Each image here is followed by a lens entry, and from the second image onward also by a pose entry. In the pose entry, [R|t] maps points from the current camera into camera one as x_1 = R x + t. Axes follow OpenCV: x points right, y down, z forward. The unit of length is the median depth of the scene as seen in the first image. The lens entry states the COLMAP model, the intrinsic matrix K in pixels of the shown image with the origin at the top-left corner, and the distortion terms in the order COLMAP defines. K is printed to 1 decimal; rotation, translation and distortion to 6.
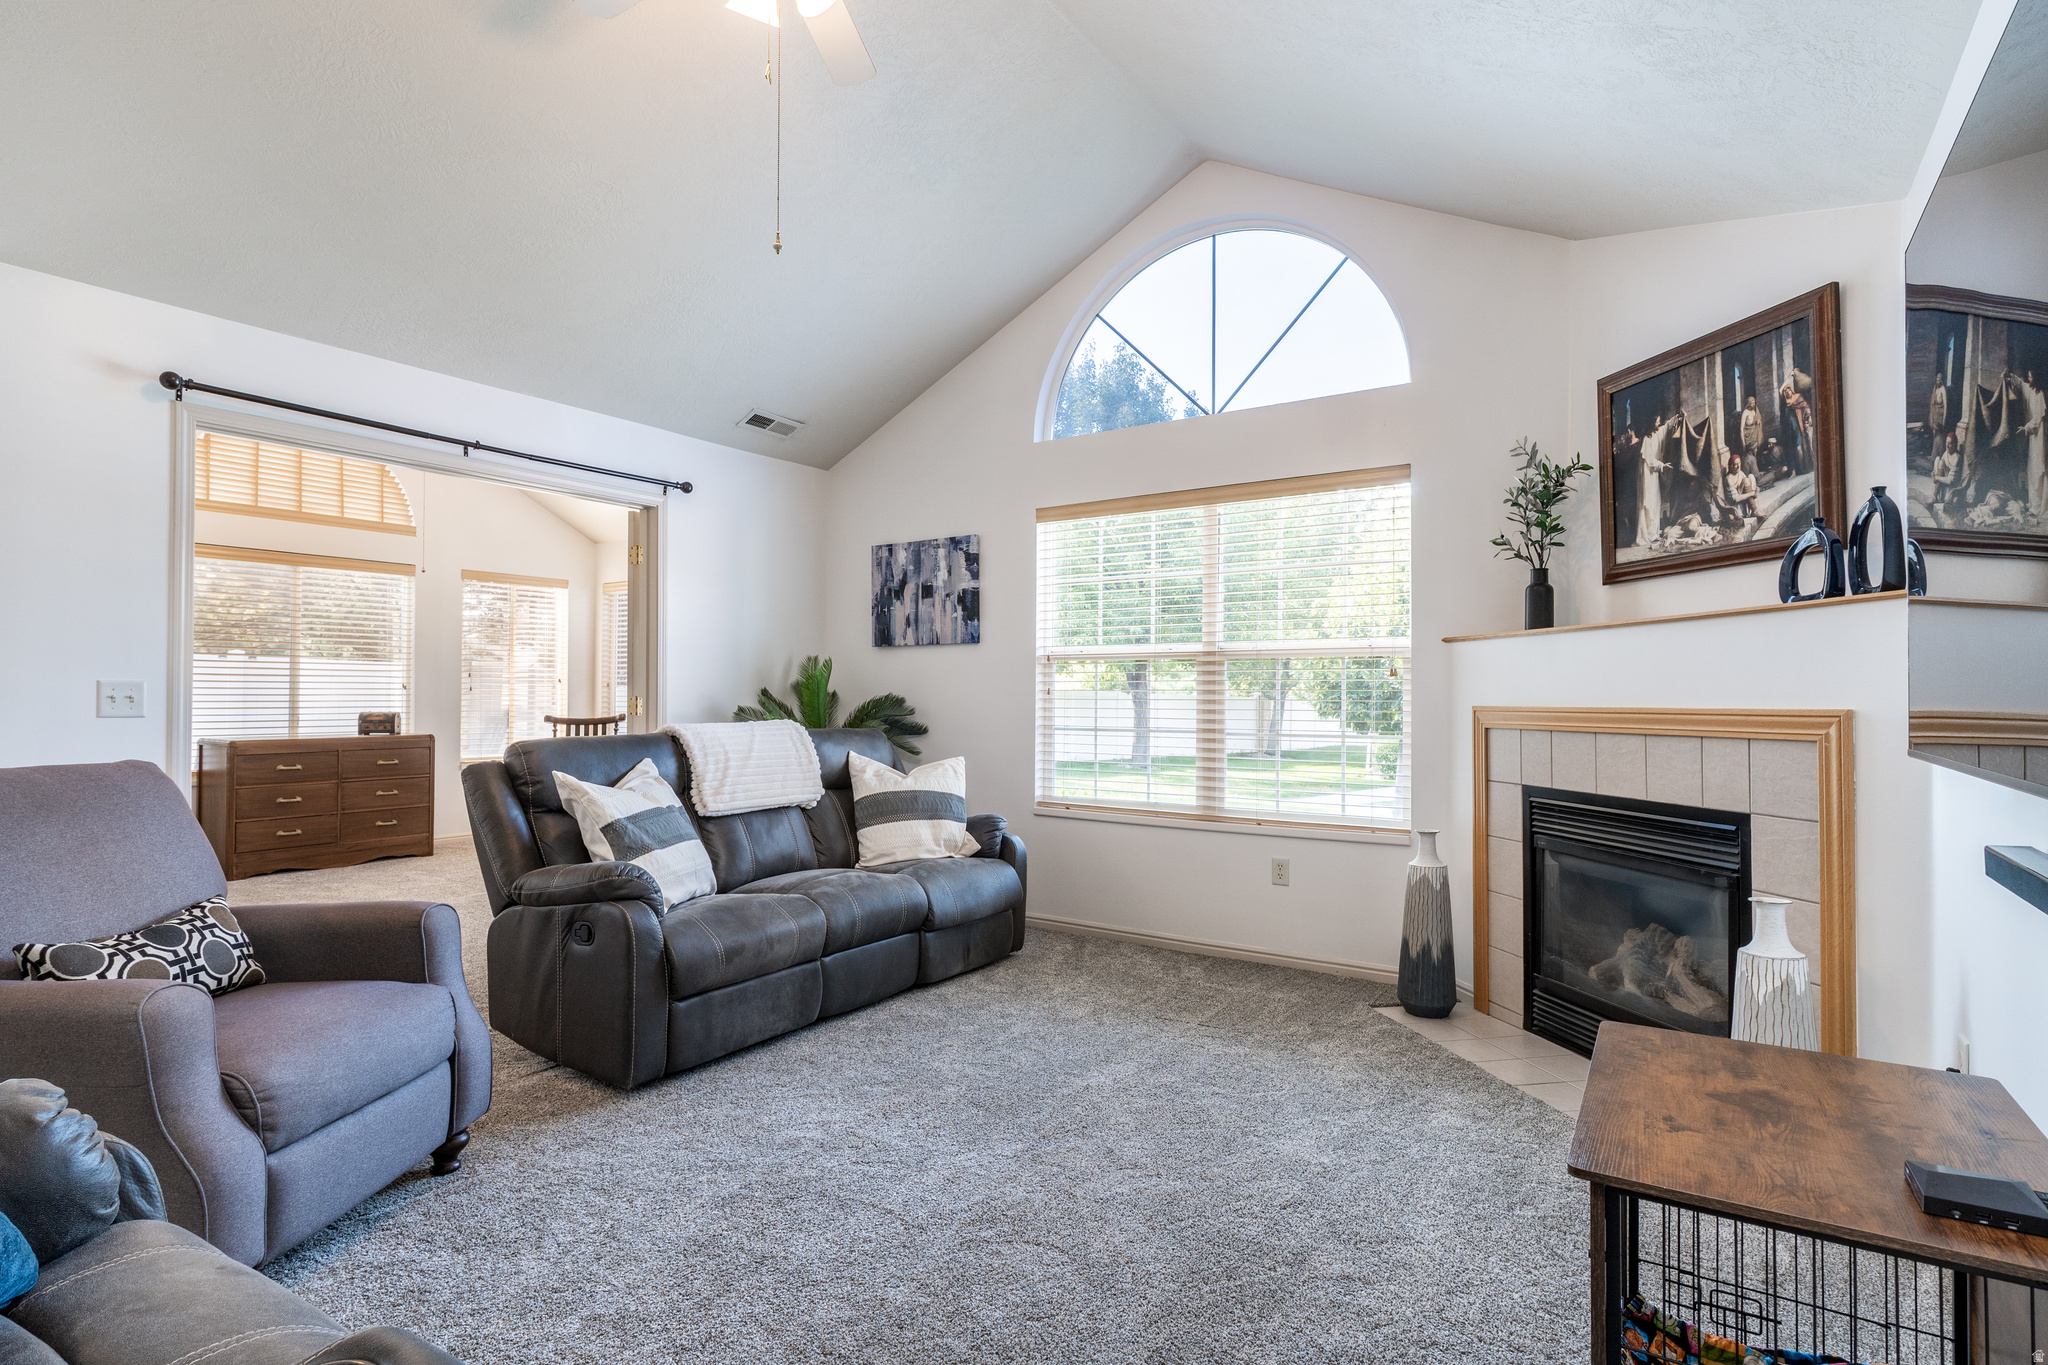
lens RADIAL K [[1035.5, 0, 1024.0], [0, 1035.5, 682.5], [0, 0, 1]] dist [-0.000031, -0.000146]
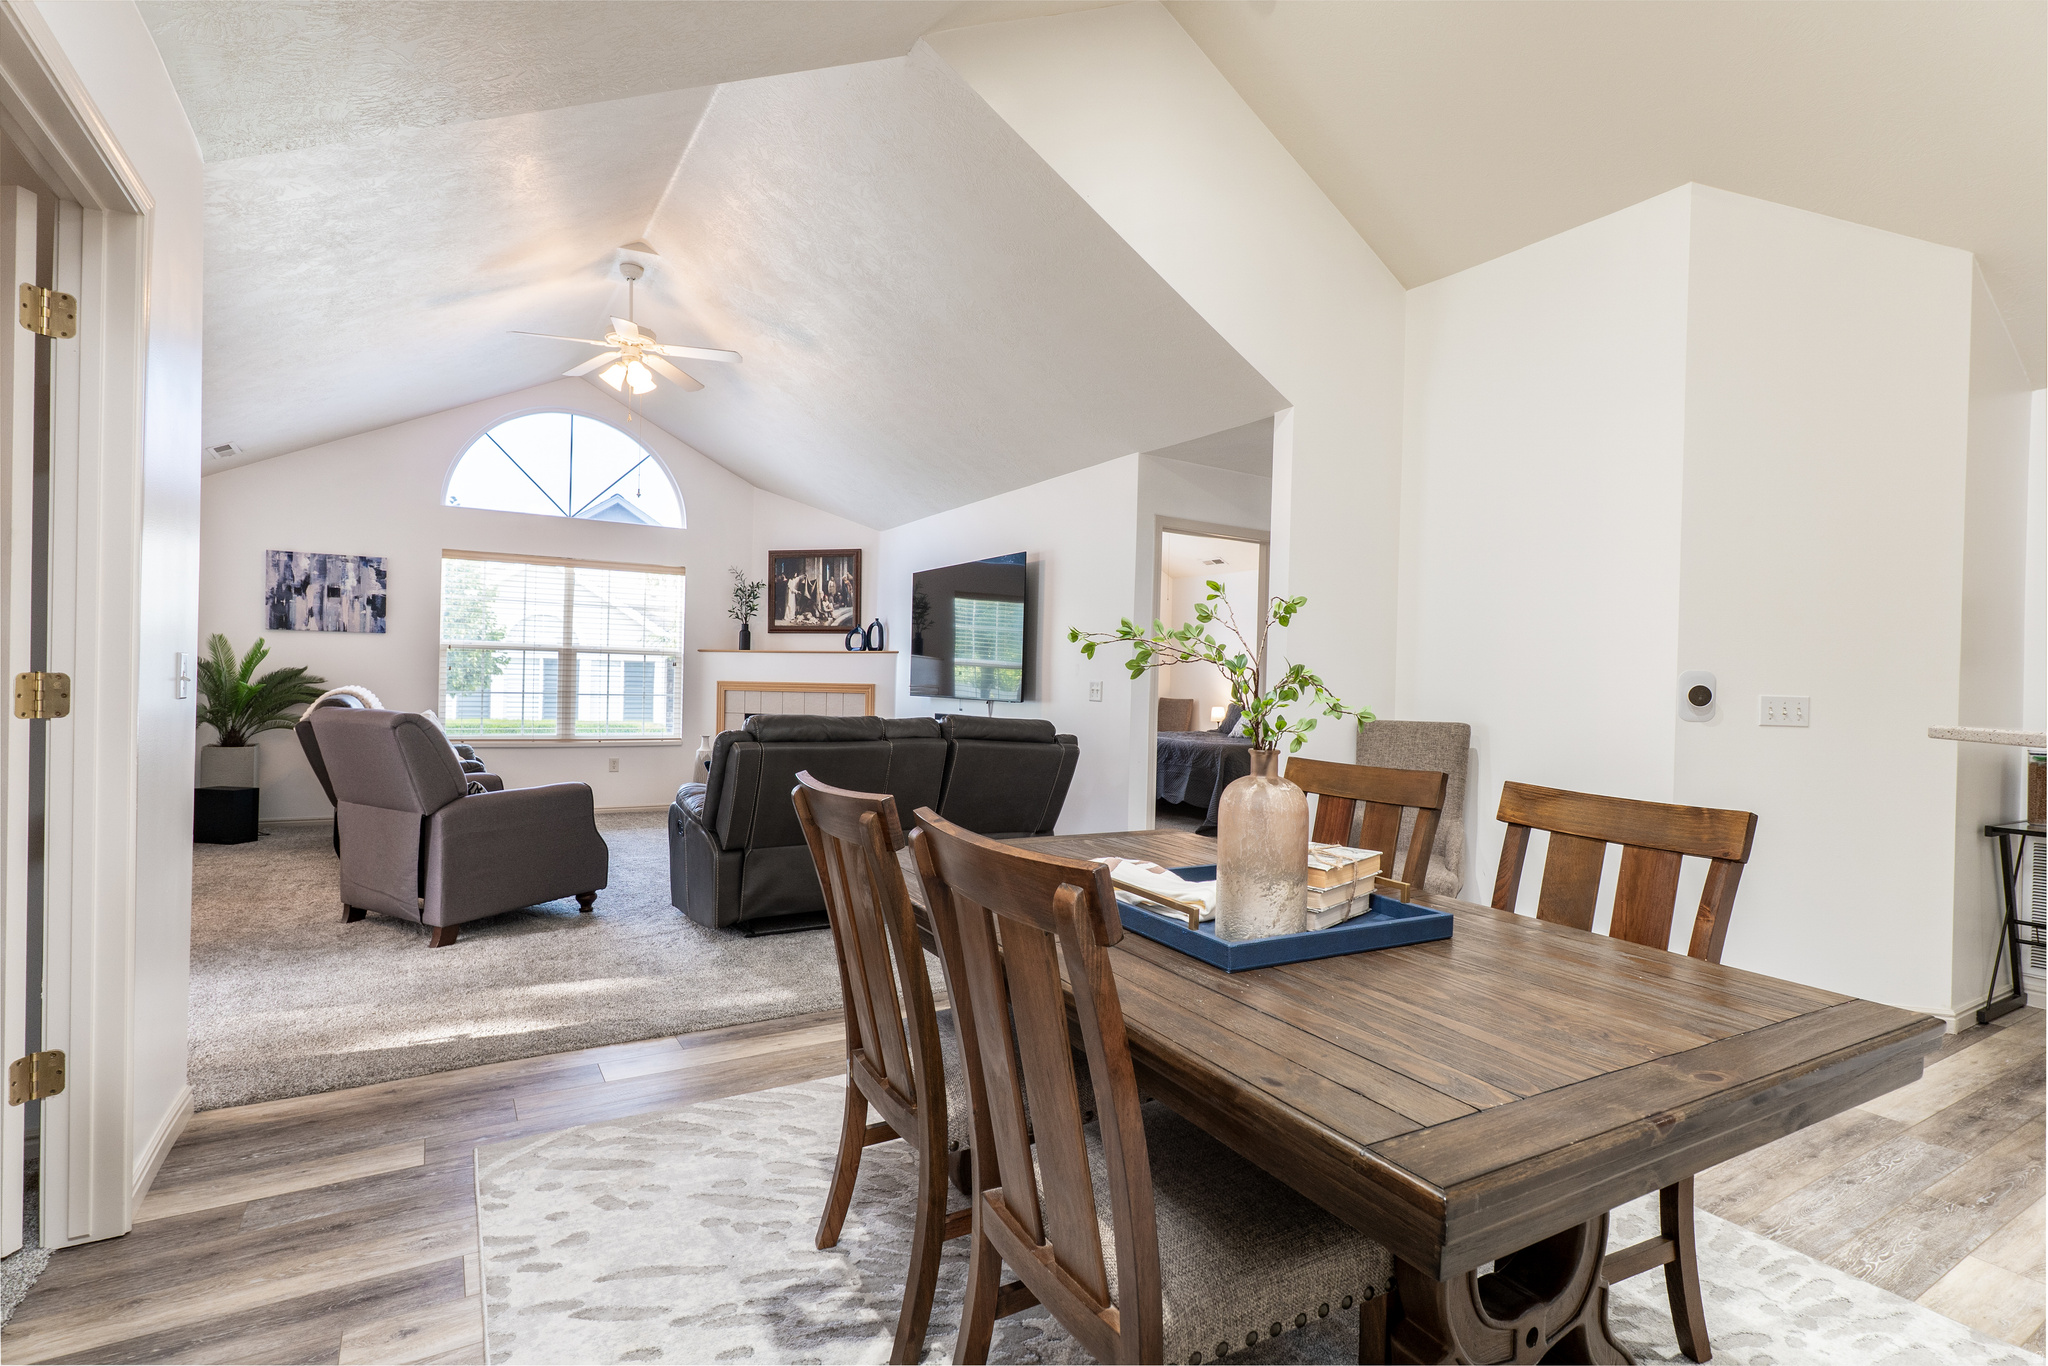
lens RADIAL K [[969.7, 0, 1024.0], [0, 969.7, 683.0], [0, 0, 1]] dist [0.000556, -0.001135]
pose [[0.425165, 0.006557, 0.905092, -1.136138], [-0.032767, 0.999430, 0.008152, -0.011216], [-0.904522, -0.033123, 0.425138, -0.489917]]
